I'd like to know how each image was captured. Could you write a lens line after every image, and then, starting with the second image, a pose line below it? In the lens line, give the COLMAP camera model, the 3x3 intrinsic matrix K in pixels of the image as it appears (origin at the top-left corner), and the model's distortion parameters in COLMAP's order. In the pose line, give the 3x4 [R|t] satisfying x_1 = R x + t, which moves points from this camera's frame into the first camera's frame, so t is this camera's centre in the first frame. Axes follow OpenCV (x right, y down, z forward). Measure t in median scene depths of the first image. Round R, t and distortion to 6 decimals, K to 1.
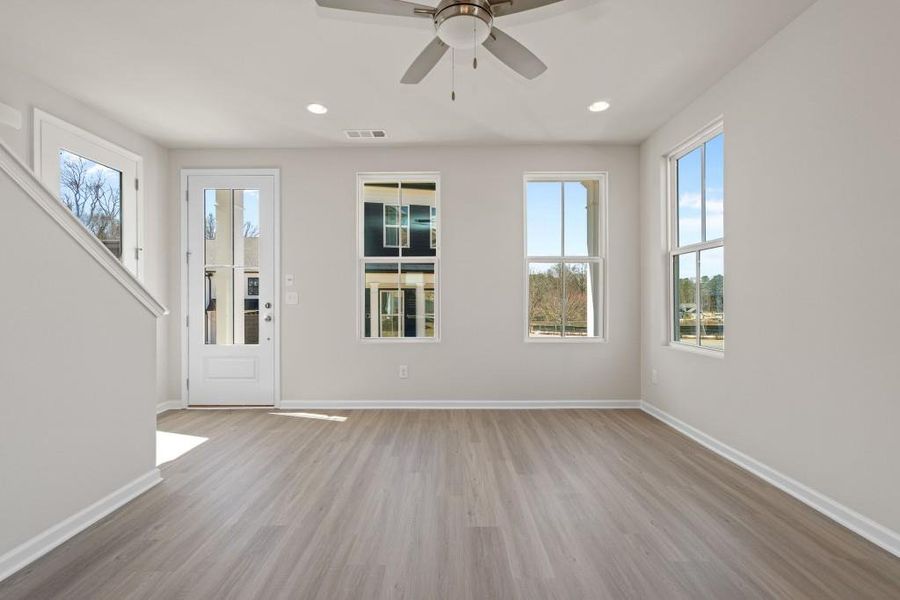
lens RADIAL K [[436.2, 0, 450.0], [0, 436.2, 300.0], [0, 0, 1]] dist [-0.001298, 0.000890]
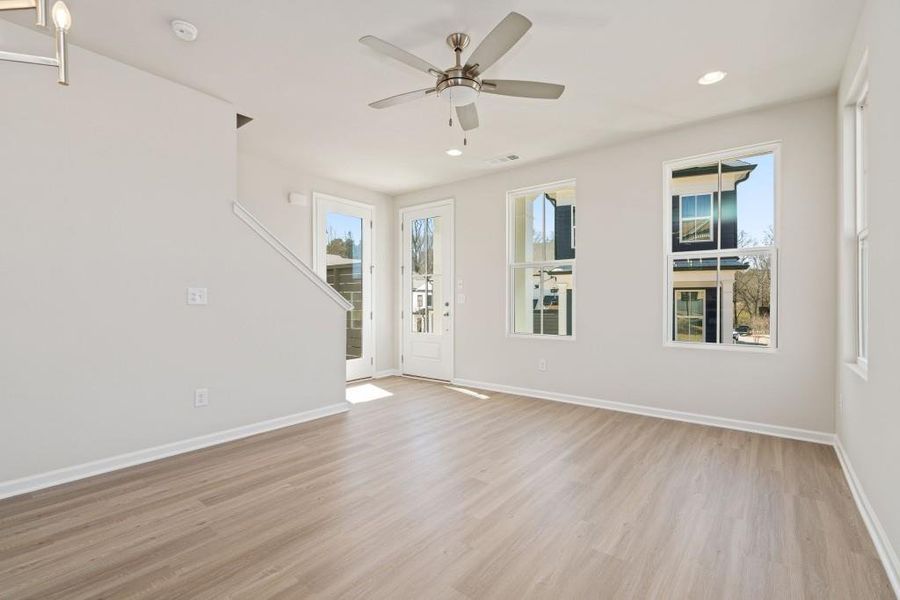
lens RADIAL K [[436.2, 0, 450.0], [0, 436.2, 300.0], [0, 0, 1]] dist [-0.001298, 0.000890]
pose [[0.769108, 0.000766, -0.639119, 0.425348], [-0.001786, 0.999998, -0.000952, 0.001146], [0.639117, 0.001874, 0.769108, -0.001271]]
